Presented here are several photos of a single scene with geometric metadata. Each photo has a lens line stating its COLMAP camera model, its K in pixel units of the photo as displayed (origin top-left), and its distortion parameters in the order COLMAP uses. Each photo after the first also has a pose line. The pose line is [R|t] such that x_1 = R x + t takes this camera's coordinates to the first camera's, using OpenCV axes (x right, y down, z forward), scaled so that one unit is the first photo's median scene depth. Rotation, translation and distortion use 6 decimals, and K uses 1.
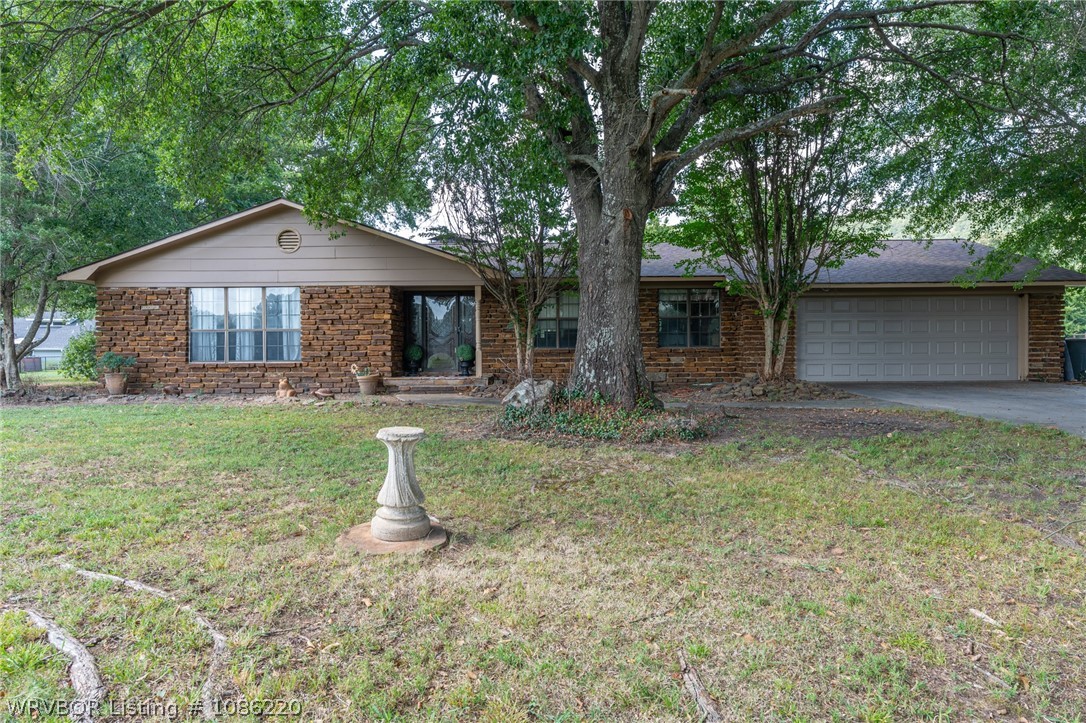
lens RADIAL K [[700.3, 0, 544.7], [0, 700.3, 363.4], [0, 0, 1]] dist [-0.000891, -0.001743]
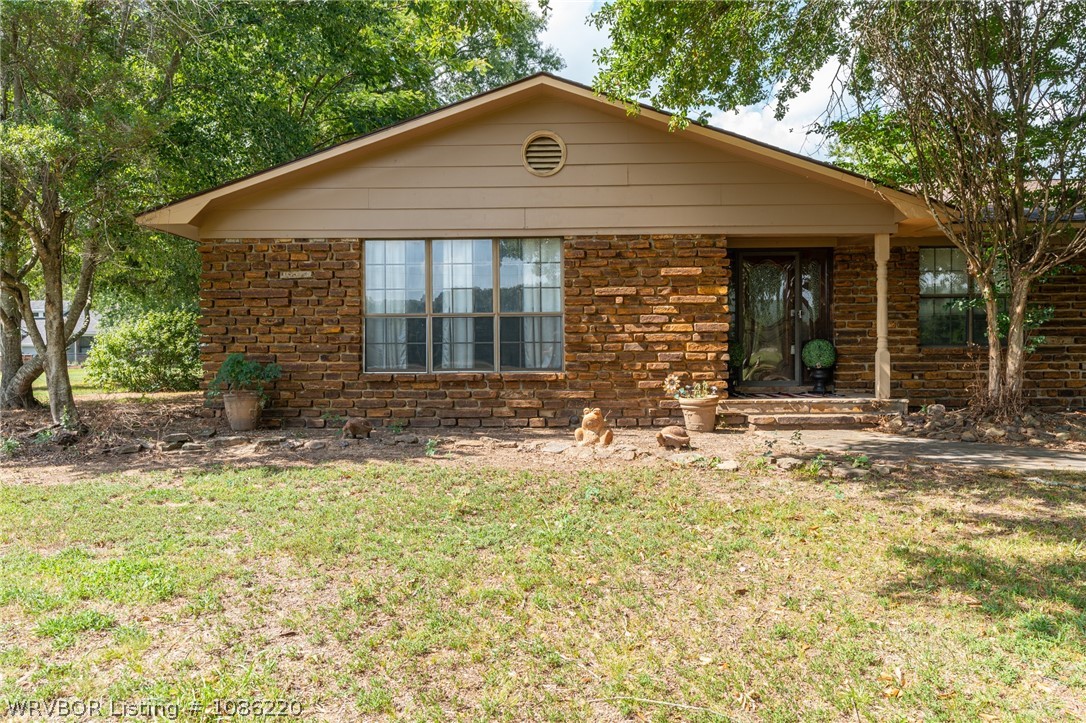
lens RADIAL K [[773.8, 0, 541.0], [0, 773.8, 358.7], [0, 0, 1]] dist [-0.004034, 0.001229]
pose [[0.999902, 0.001694, -0.013930, -0.357972], [-0.001685, 0.999998, 0.000667, -0.012847], [0.013931, -0.000643, 0.999903, 0.380705]]
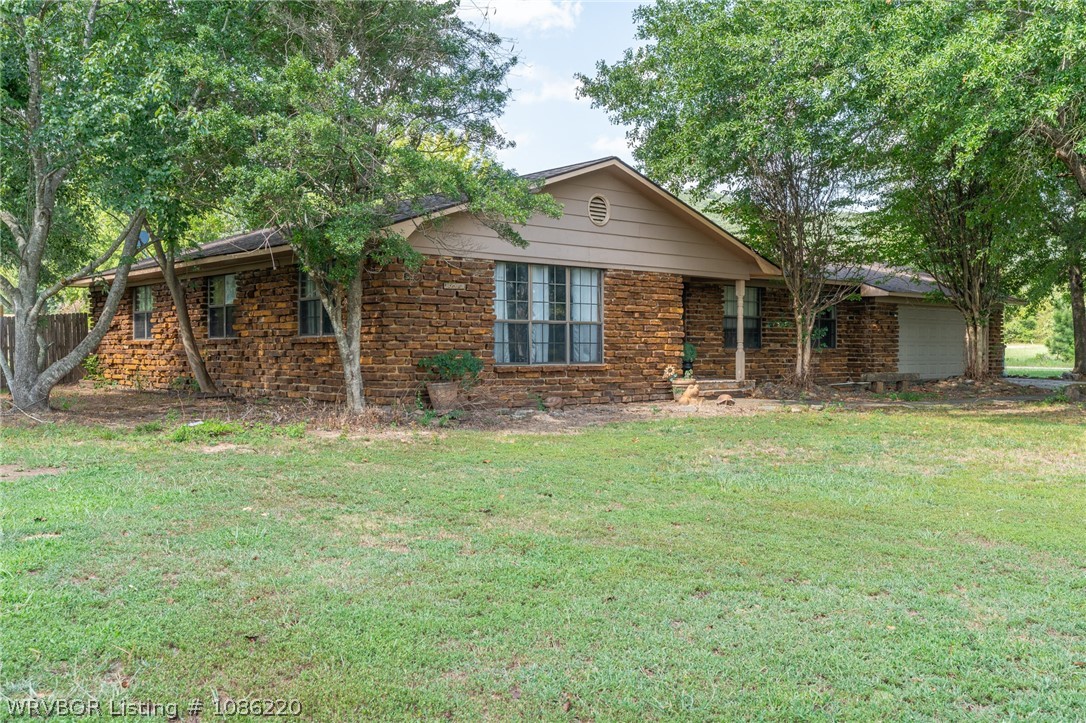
lens RADIAL K [[1010.7, 0, 543.7], [0, 1010.7, 360.2], [0, 0, 1]] dist [0.020755, 0.000000]
pose [[0.735470, 0.000713, 0.677557, -1.176159], [0.005277, 0.999963, -0.006780, 0.000895], [-0.677537, 0.008562, 0.735439, 0.205599]]
